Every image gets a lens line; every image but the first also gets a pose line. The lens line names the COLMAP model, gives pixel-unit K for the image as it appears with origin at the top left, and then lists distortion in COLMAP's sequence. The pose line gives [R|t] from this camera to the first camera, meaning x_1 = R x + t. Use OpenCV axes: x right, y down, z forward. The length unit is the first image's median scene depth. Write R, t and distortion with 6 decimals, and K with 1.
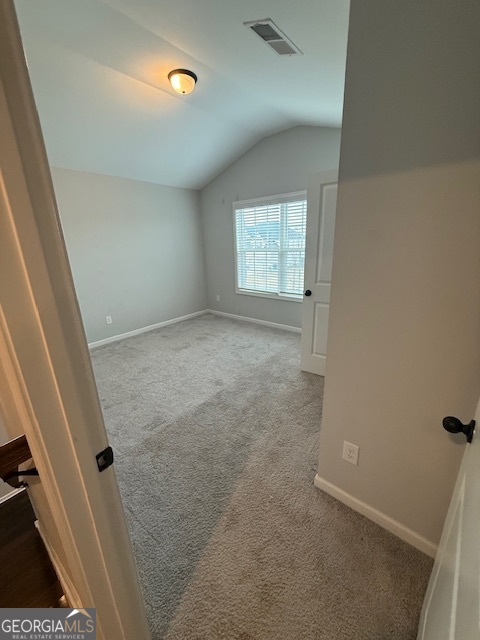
lens RADIAL K [[262.9, 0, 240.8], [0, 262.9, 323.2], [0, 0, 1]] dist [0.002585, -0.000673]
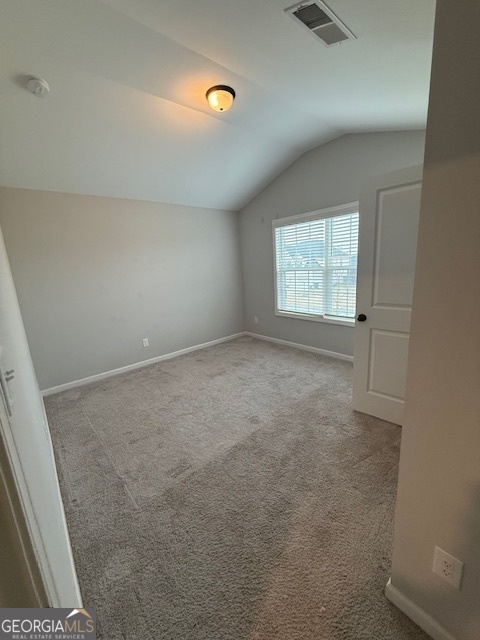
lens RADIAL K [[262.9, 0, 238.5], [0, 262.9, 324.9], [0, 0, 1]] dist [0.002585, -0.000673]
pose [[0.987559, 0.005730, -0.157142, -0.000281], [-0.016302, 0.997682, -0.066072, -0.030512], [0.156399, 0.067811, 0.985363, 0.116082]]
